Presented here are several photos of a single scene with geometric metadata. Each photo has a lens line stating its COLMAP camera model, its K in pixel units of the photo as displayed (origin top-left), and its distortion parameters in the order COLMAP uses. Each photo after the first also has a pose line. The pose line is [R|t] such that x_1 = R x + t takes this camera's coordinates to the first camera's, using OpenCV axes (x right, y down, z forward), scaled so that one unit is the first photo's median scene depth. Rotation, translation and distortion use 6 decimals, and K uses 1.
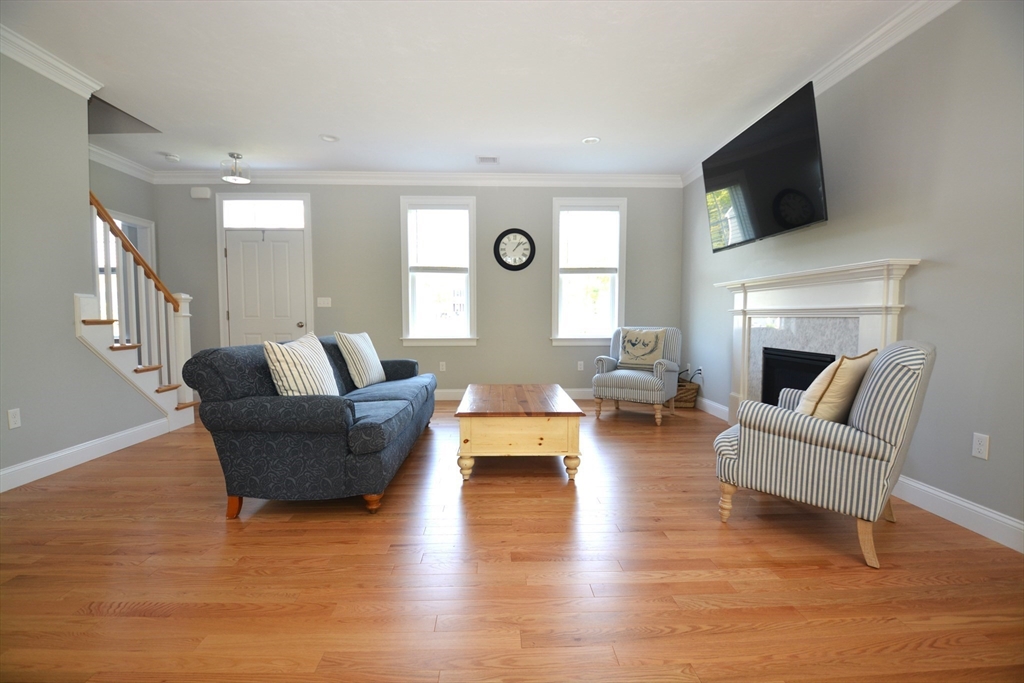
lens RADIAL K [[452.6, 0, 512.0], [0, 452.6, 341.5], [0, 0, 1]] dist [0.020253, -0.031964]
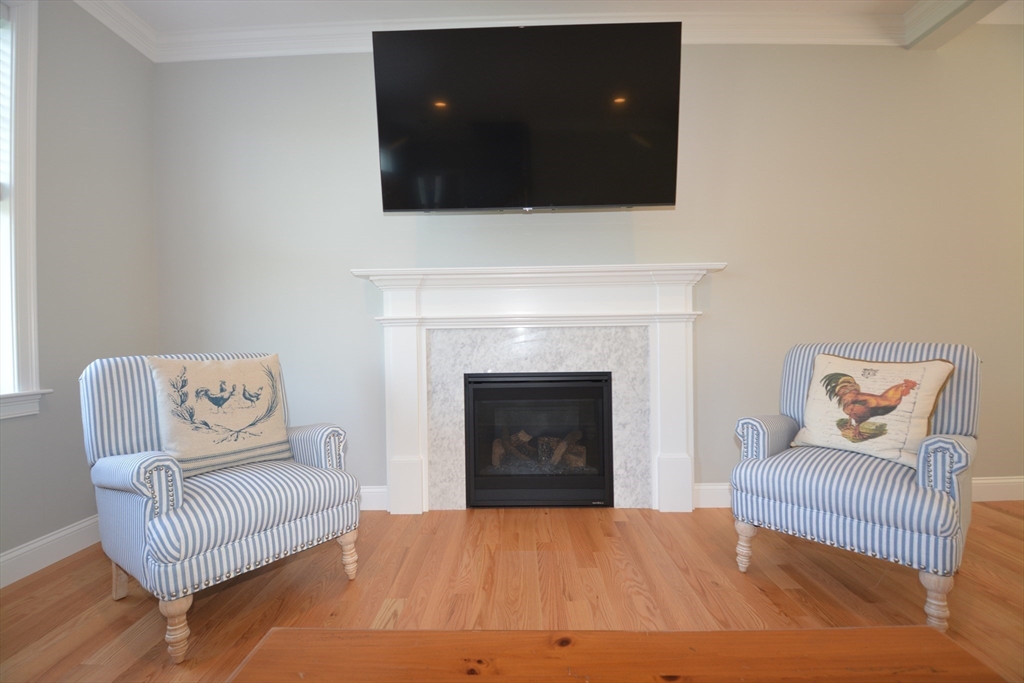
lens RADIAL K [[452.6, 0, 512.0], [0, 452.6, 341.5], [0, 0, 1]] dist [0.020253, -0.031964]
pose [[0.071121, -0.007734, 0.997438, -0.097931], [0.067814, 0.997694, 0.002901, -0.031497], [-0.995160, 0.067434, 0.071481, 0.879332]]
